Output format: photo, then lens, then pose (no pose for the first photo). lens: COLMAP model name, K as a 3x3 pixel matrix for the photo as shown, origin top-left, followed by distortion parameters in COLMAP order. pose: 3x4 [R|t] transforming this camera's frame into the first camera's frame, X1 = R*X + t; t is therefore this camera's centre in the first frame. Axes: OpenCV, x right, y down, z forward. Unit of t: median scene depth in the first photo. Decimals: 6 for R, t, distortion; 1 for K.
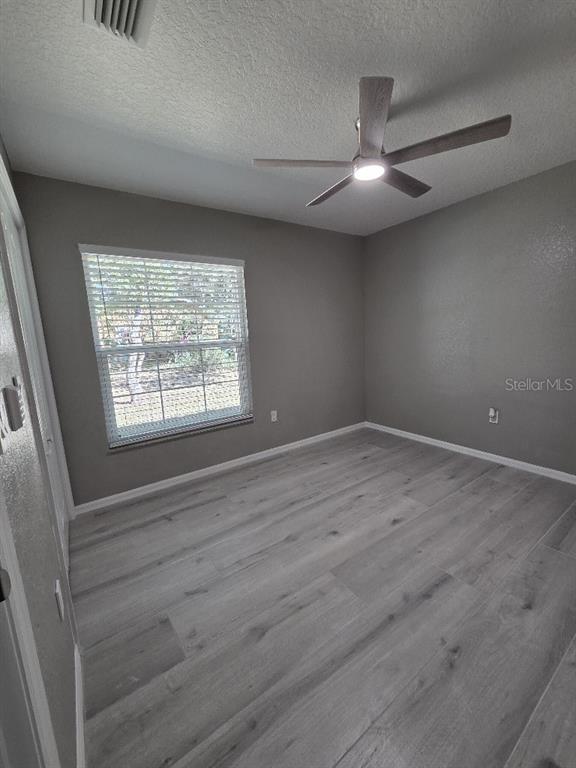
lens RADIAL K [[314.4, 0, 288.0], [0, 314.4, 384.0], [0, 0, 1]] dist [0.000481, -0.000536]
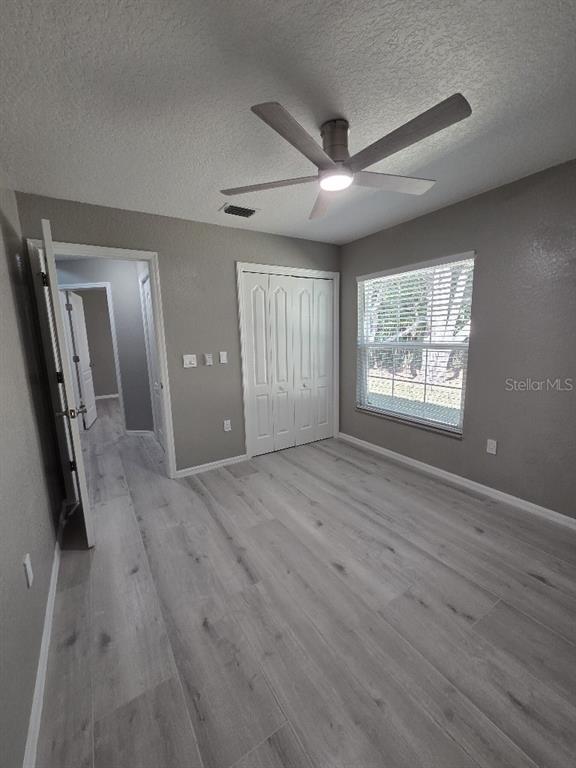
lens RADIAL K [[314.4, 0, 288.0], [0, 314.4, 384.0], [0, 0, 1]] dist [0.000481, -0.000536]
pose [[-0.045595, 0.208639, -0.976929, 1.016748], [-0.135237, 0.967654, 0.212970, -0.206340], [0.989764, 0.141827, -0.015904, 0.742838]]
